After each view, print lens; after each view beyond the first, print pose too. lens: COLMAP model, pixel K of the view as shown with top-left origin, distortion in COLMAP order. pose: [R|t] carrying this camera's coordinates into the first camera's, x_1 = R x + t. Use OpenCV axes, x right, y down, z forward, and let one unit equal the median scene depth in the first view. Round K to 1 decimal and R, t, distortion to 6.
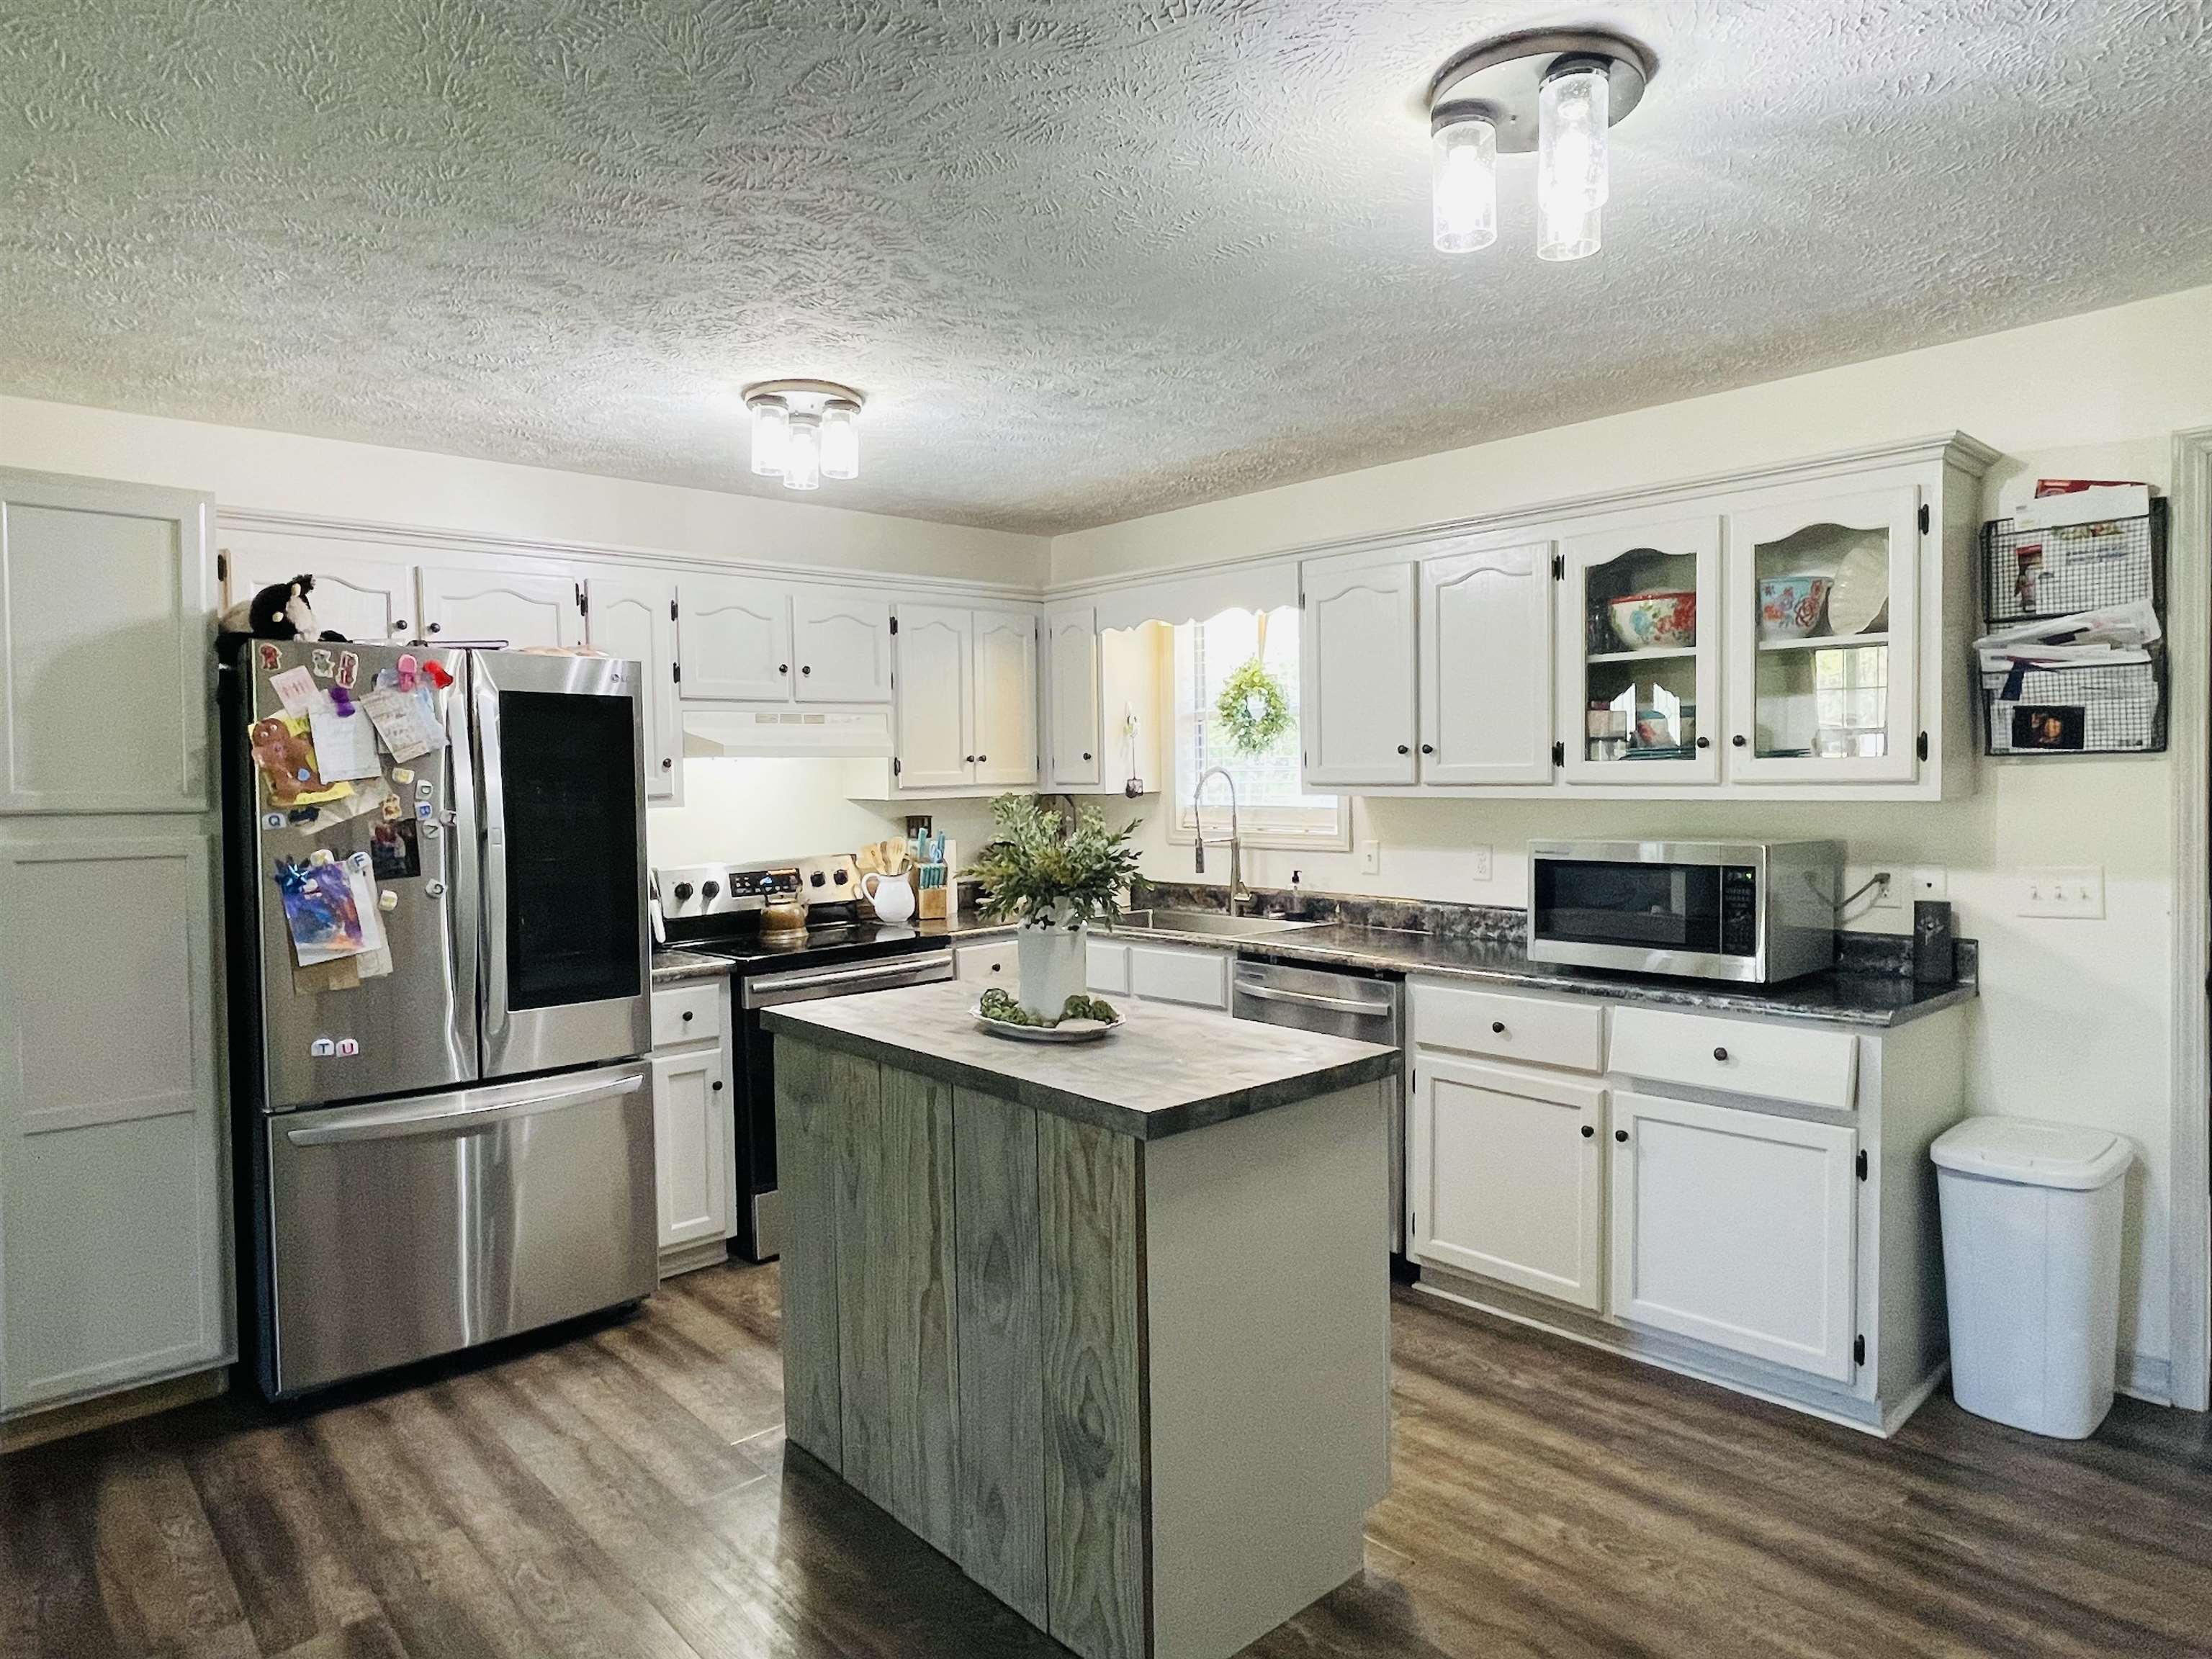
lens RADIAL K [[1324.7, 0, 1096.0], [0, 1324.7, 819.0], [0, 0, 1]] dist [0.002763, 0.002260]
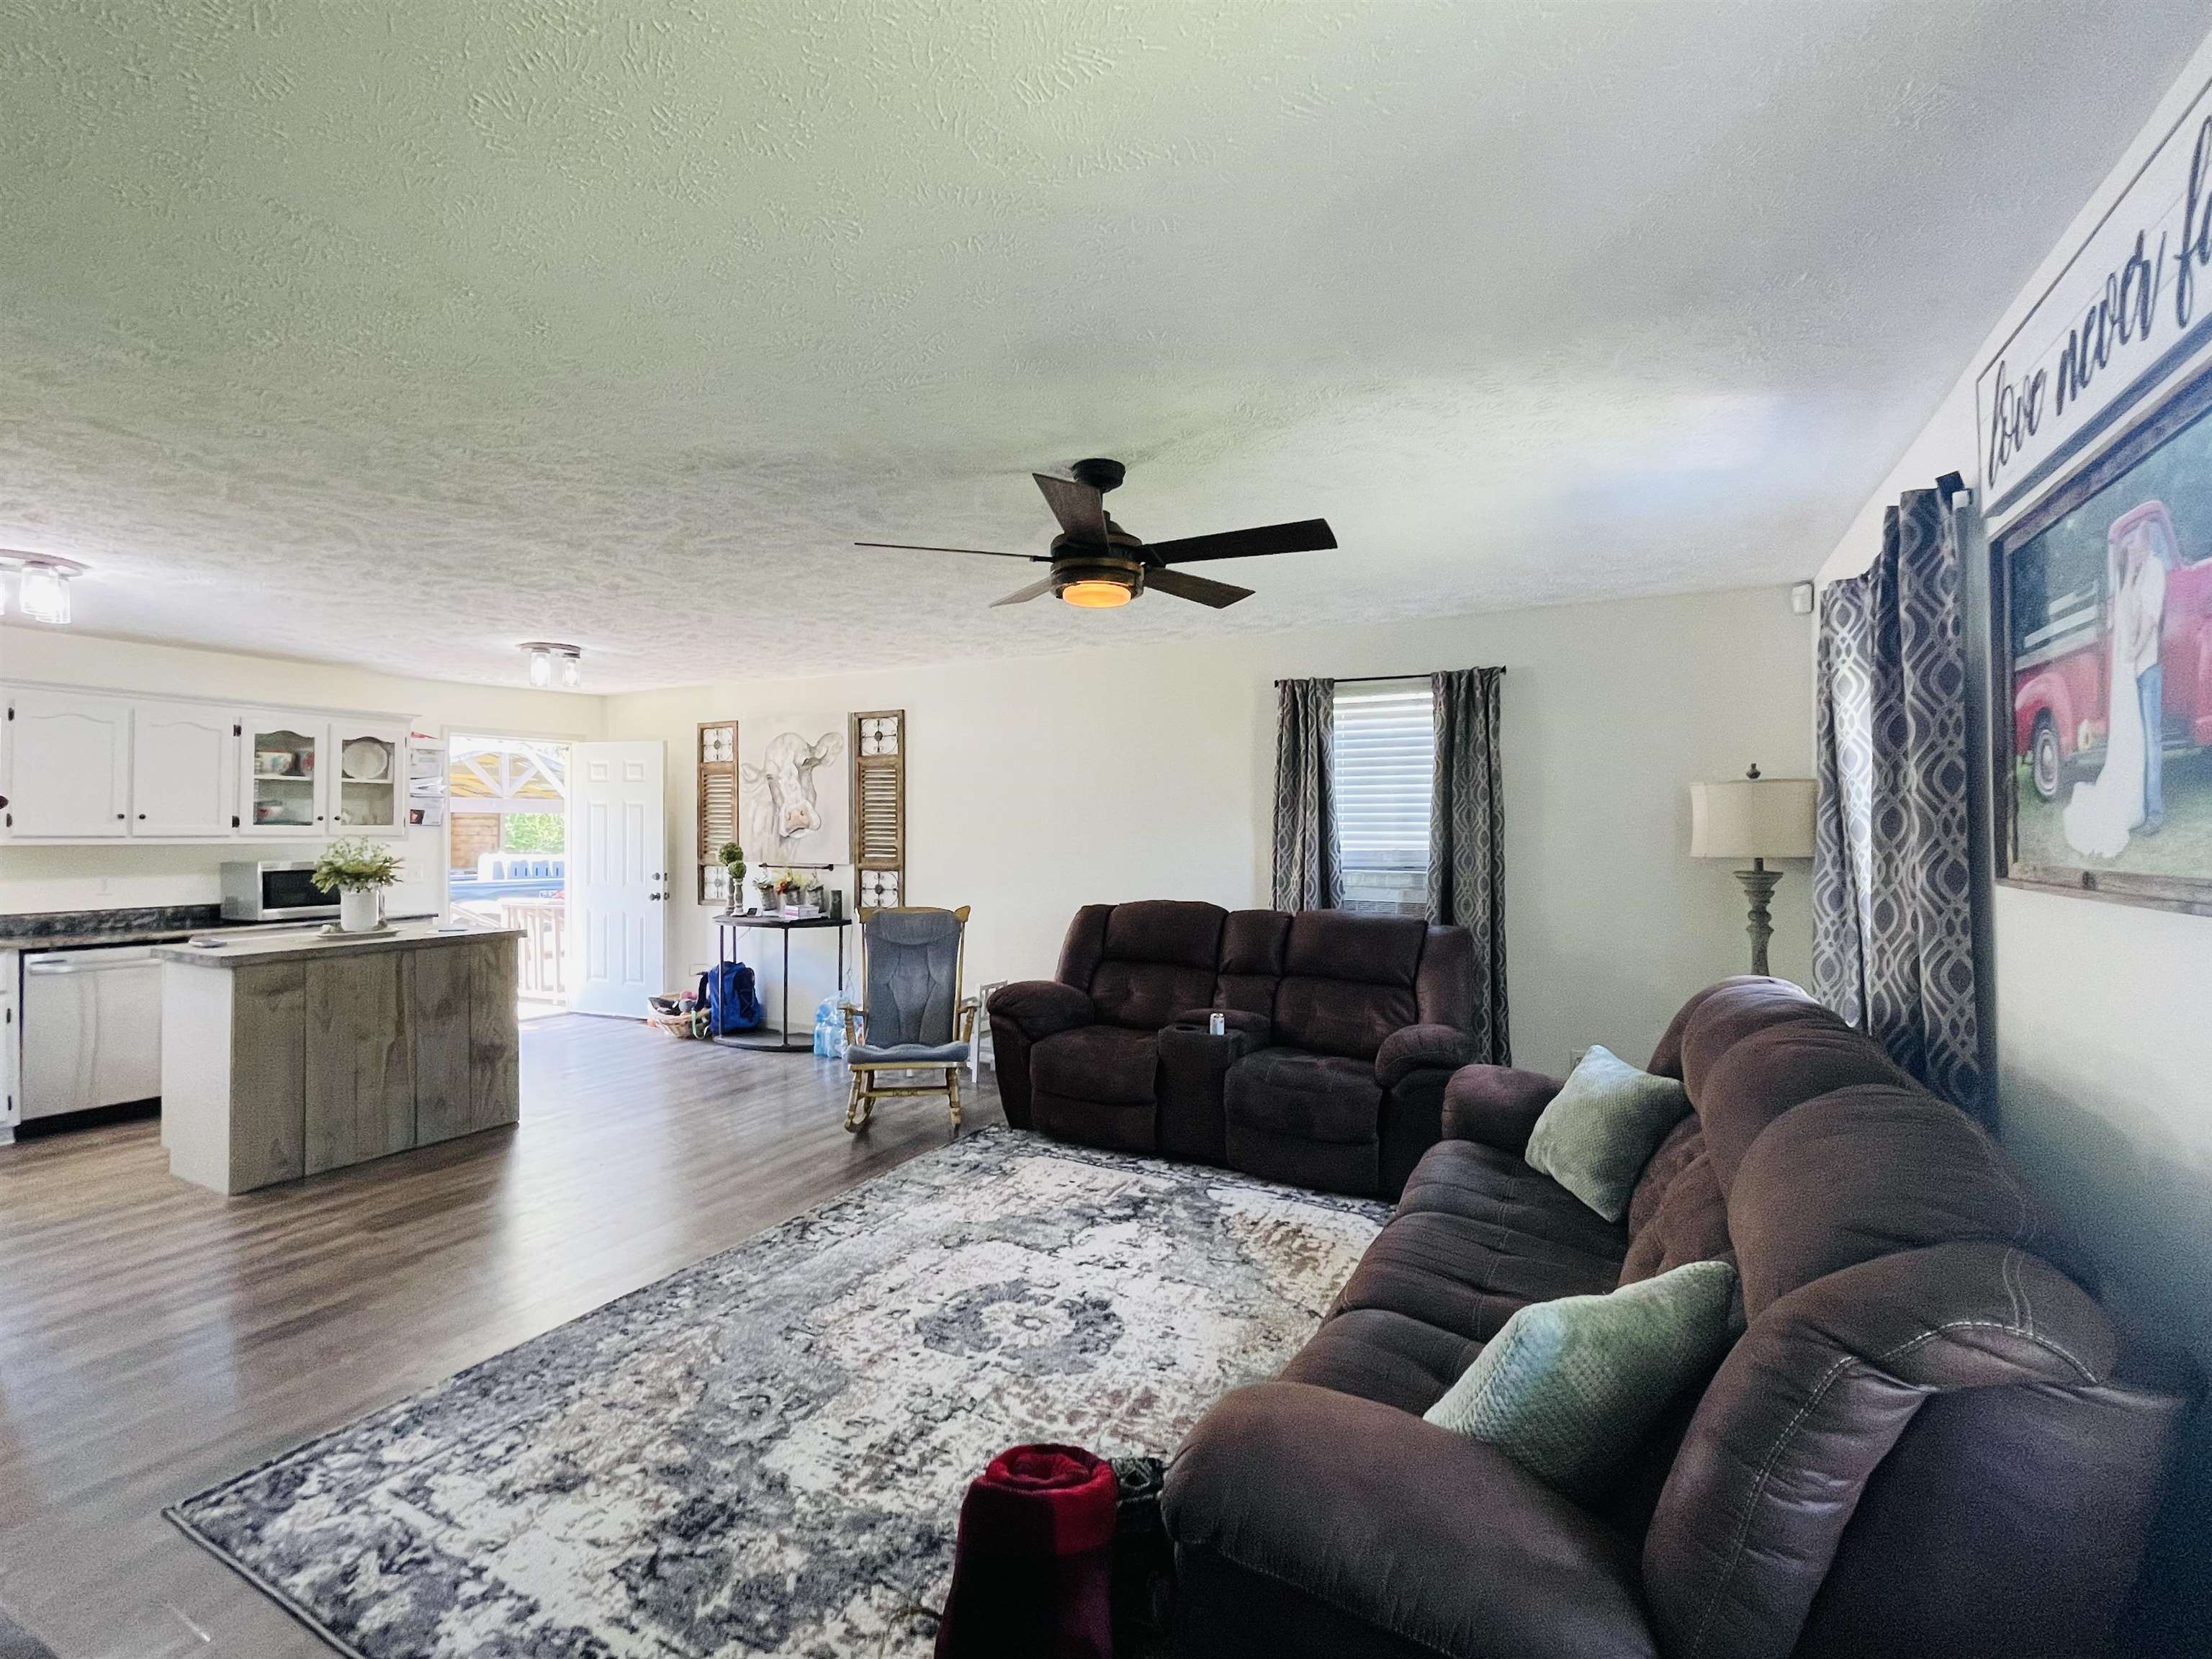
lens RADIAL K [[1008.0, 0, 1089.0], [0, 1008.0, 814.5], [0, 0, 1]] dist [-0.003594, 0.006515]
pose [[-0.333146, 0.029245, 0.942422, -1.548638], [0.043308, 0.998939, -0.015690, 0.020763], [-0.941880, 0.035587, -0.334059, 0.288823]]
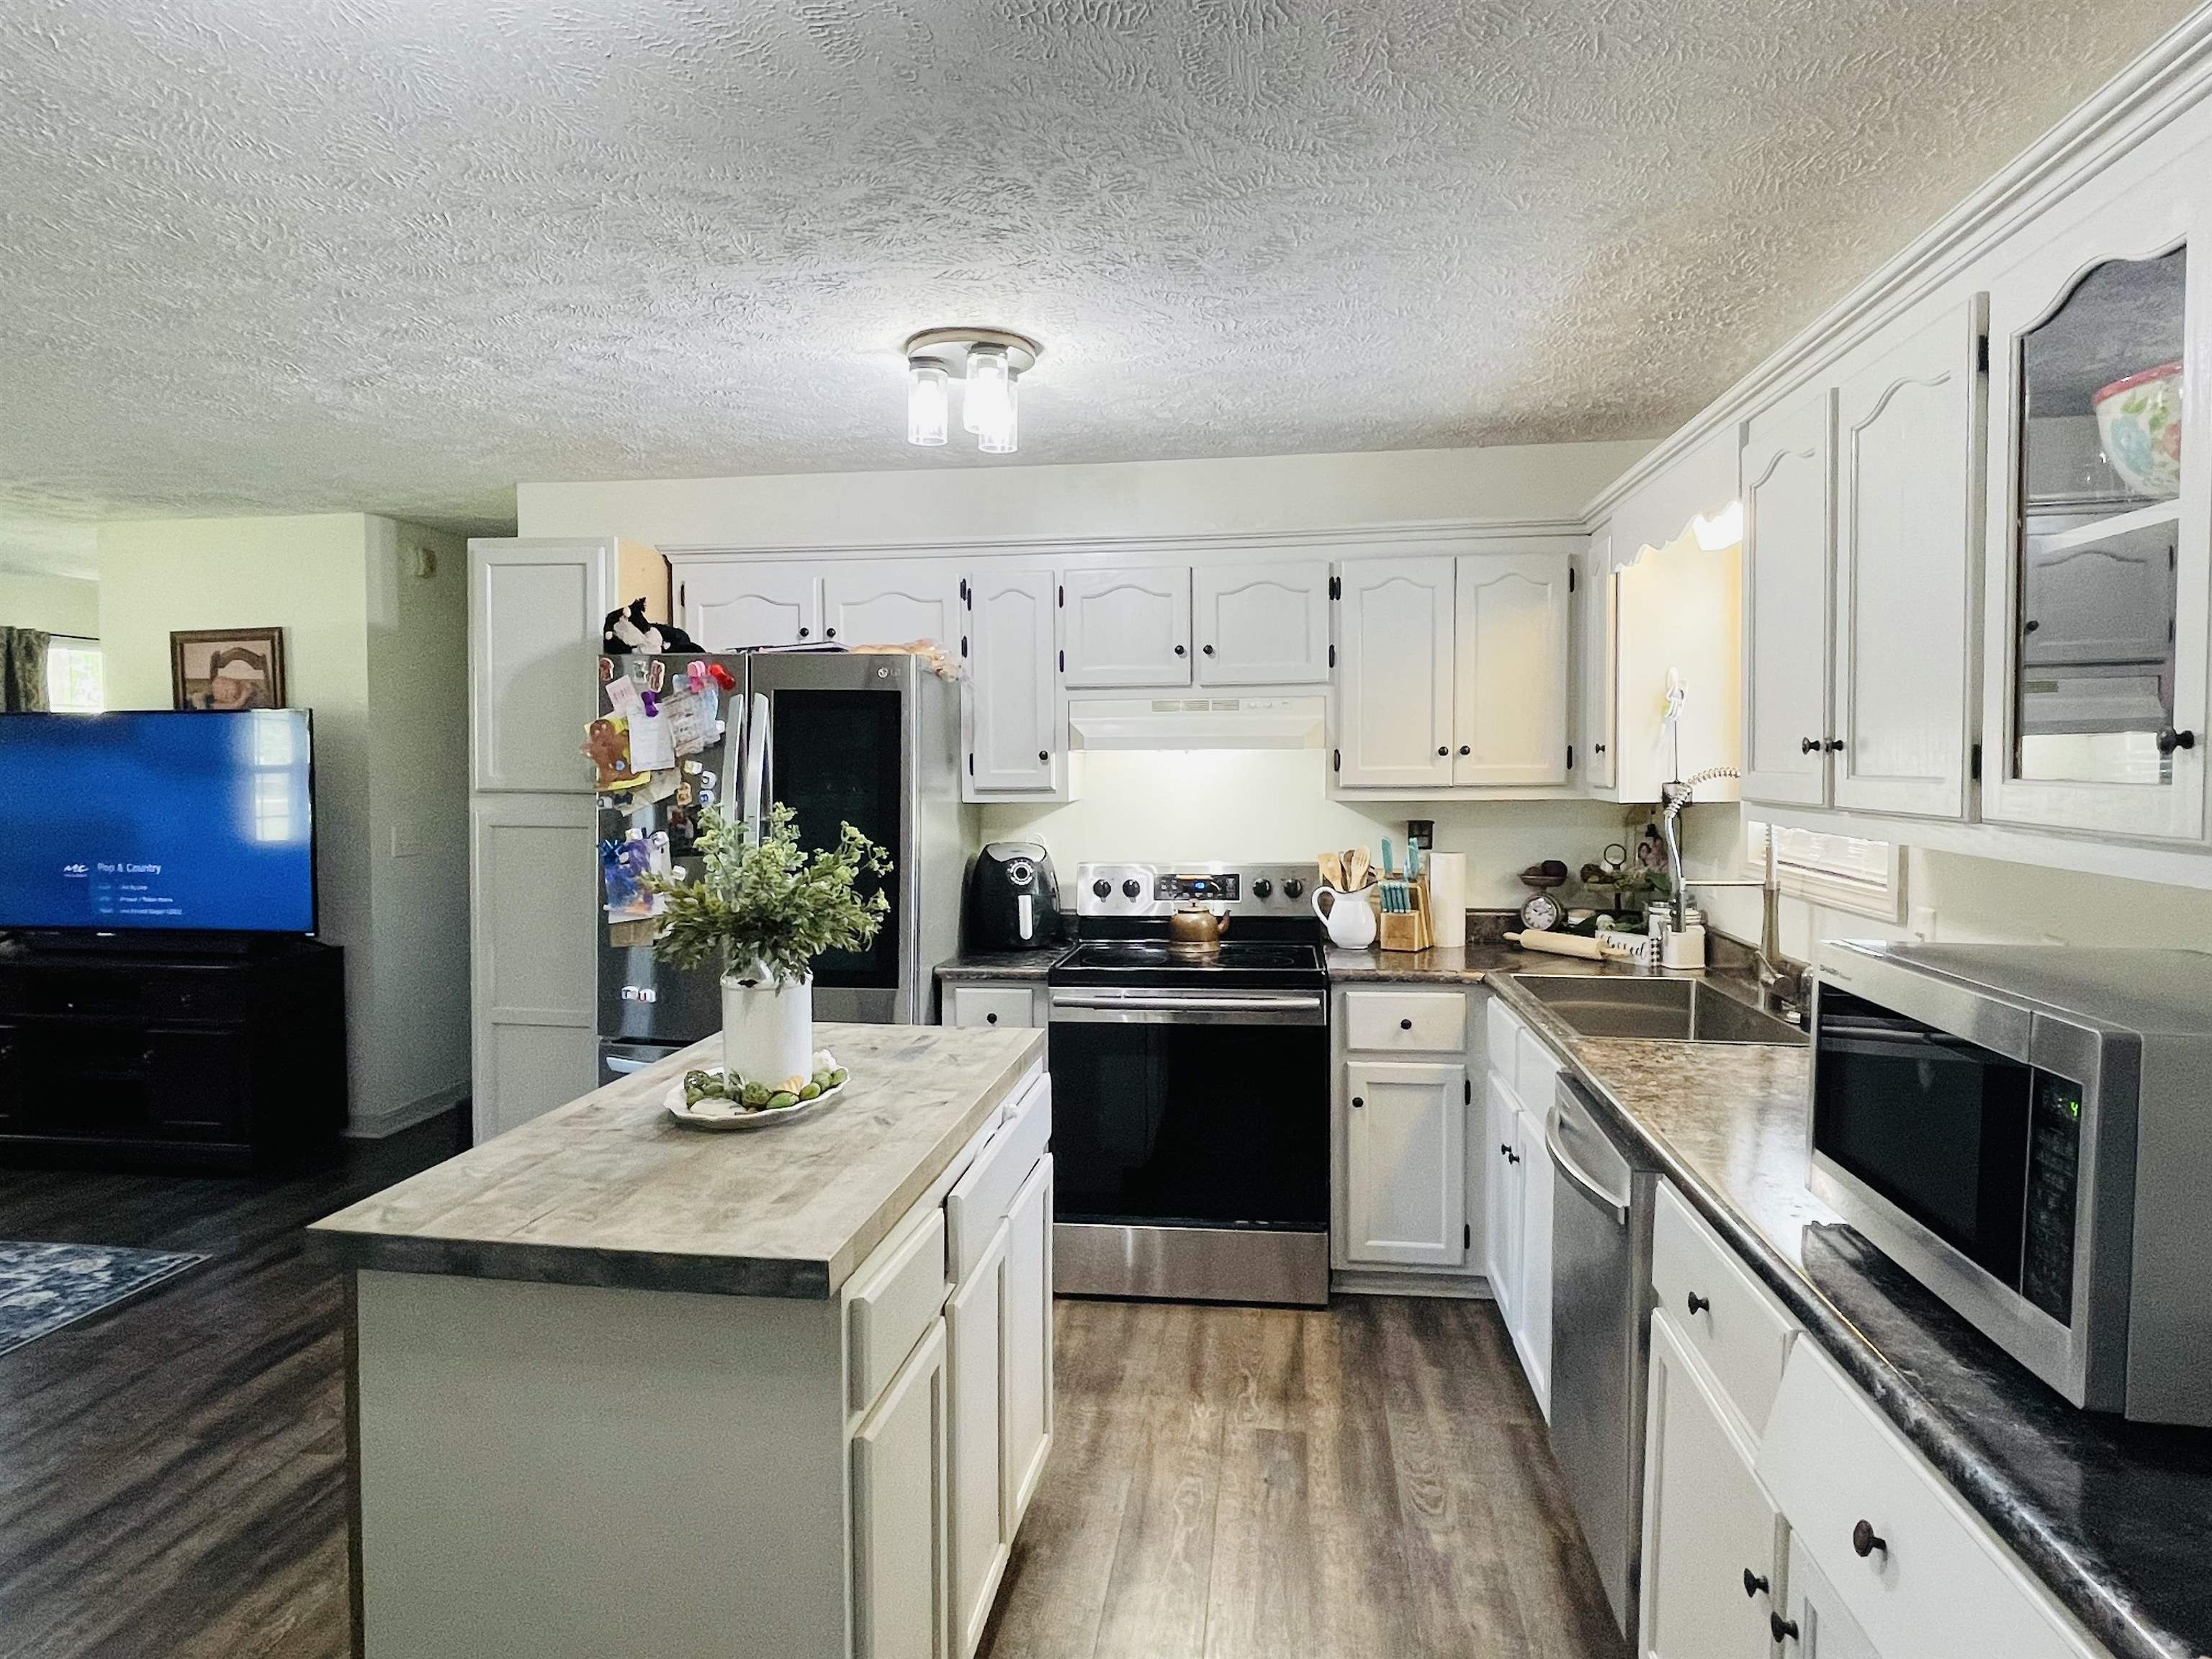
lens RADIAL K [[1324.7, 0, 1110.6], [0, 1324.7, 819.6], [0, 0, 1]] dist [0.002763, 0.002260]
pose [[0.639534, 0.049414, -0.767173, 0.510301], [-0.034791, 0.998770, 0.035329, -0.035384], [0.767975, 0.004097, 0.640466, 0.478320]]
